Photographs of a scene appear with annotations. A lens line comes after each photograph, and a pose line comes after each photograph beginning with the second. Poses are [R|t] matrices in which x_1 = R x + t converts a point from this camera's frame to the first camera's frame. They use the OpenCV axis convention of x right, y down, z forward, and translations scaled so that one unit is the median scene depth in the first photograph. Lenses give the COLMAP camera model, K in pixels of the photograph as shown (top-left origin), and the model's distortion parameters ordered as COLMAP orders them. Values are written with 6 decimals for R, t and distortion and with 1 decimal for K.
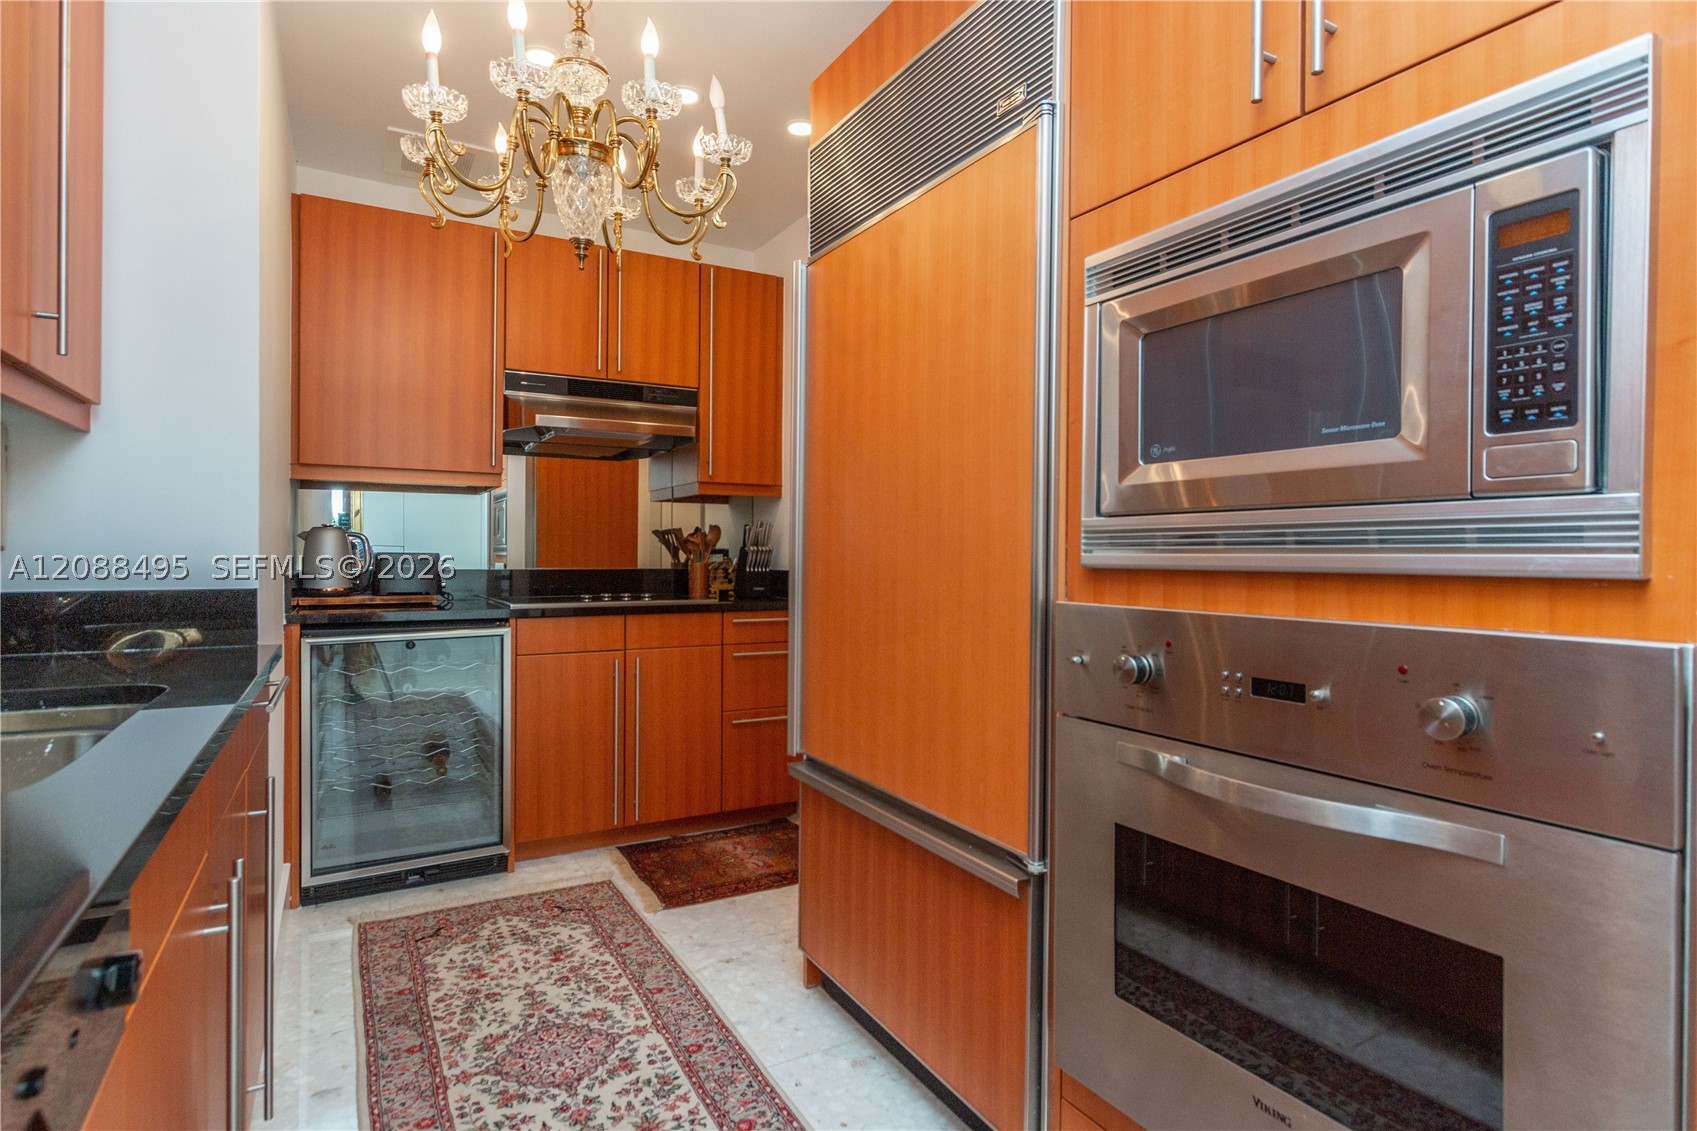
lens RADIAL K [[884.6, 0, 875.6], [0, 884.6, 554.3], [0, 0, 1]] dist [-0.000927, -0.003090]
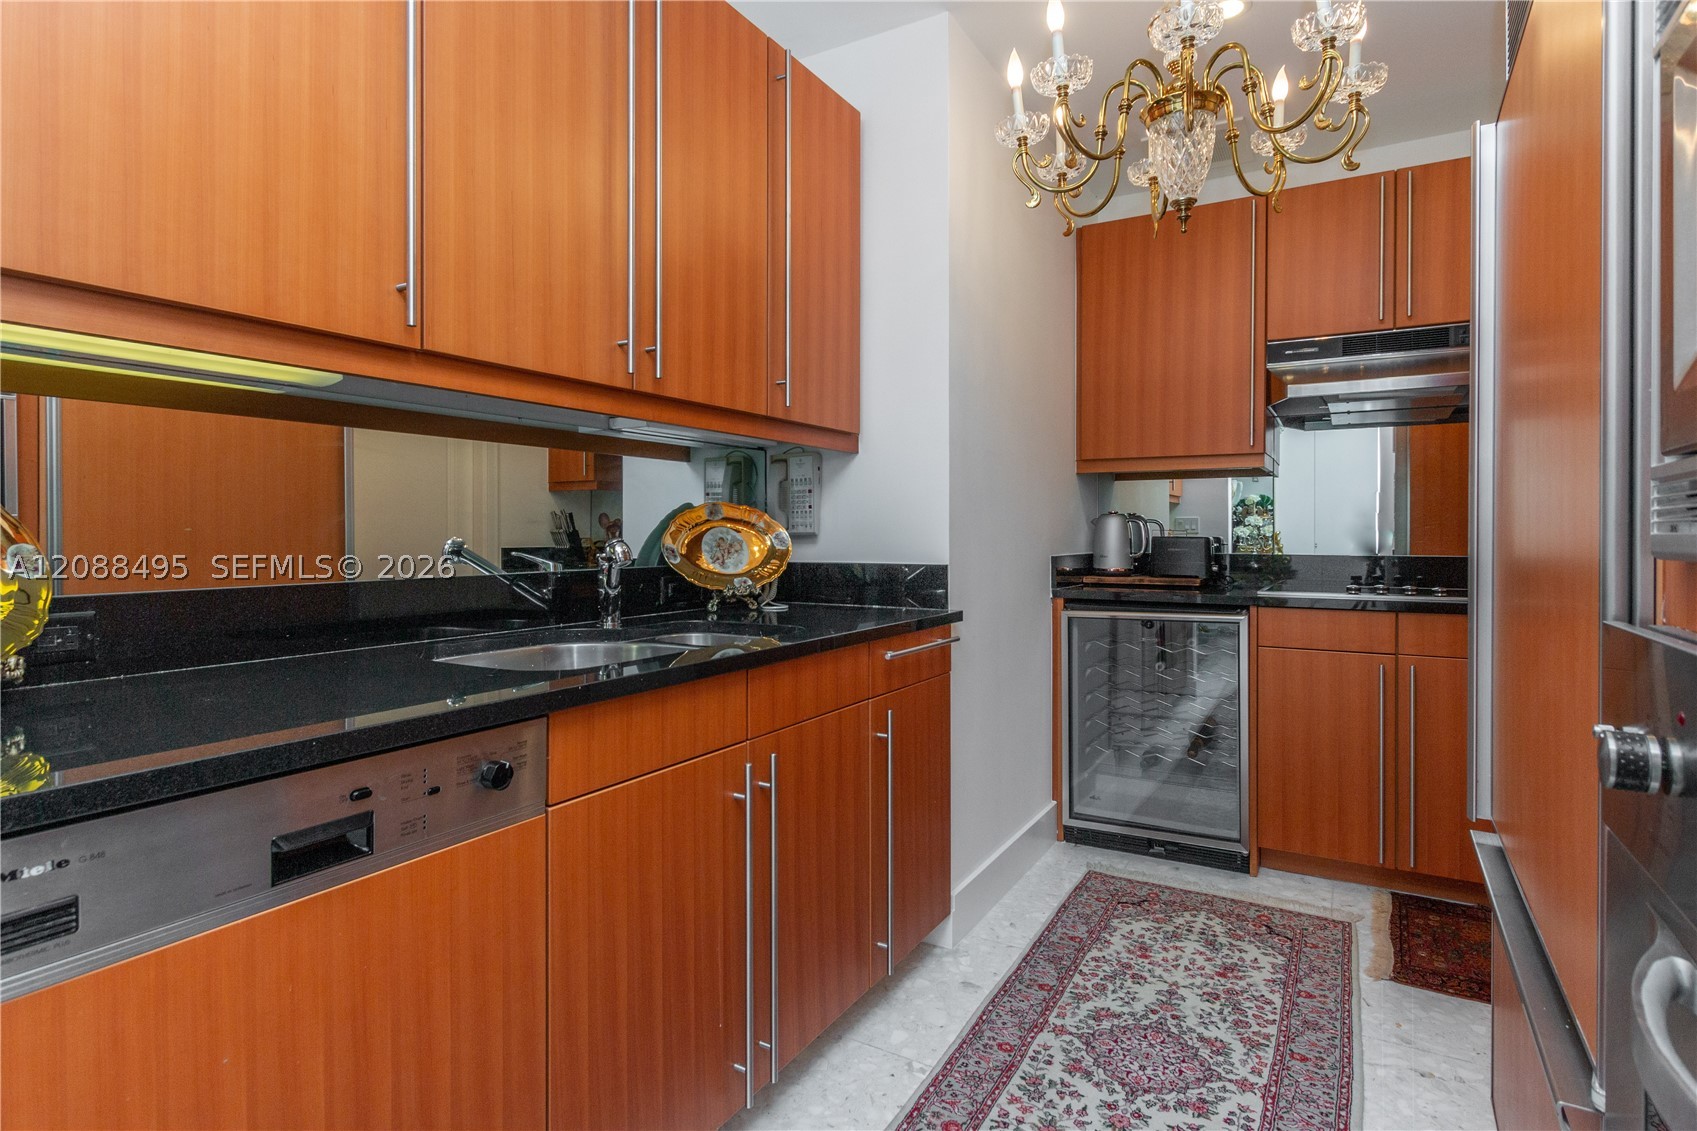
lens RADIAL K [[884.6, 0, 806.4], [0, 884.6, 531.8], [0, 0, 1]] dist [-0.000927, -0.003090]
pose [[0.468698, -0.007568, -0.883326, 0.244386], [-0.001207, 0.999957, -0.009207, 0.003093], [0.883358, 0.005382, 0.468669, 0.169348]]
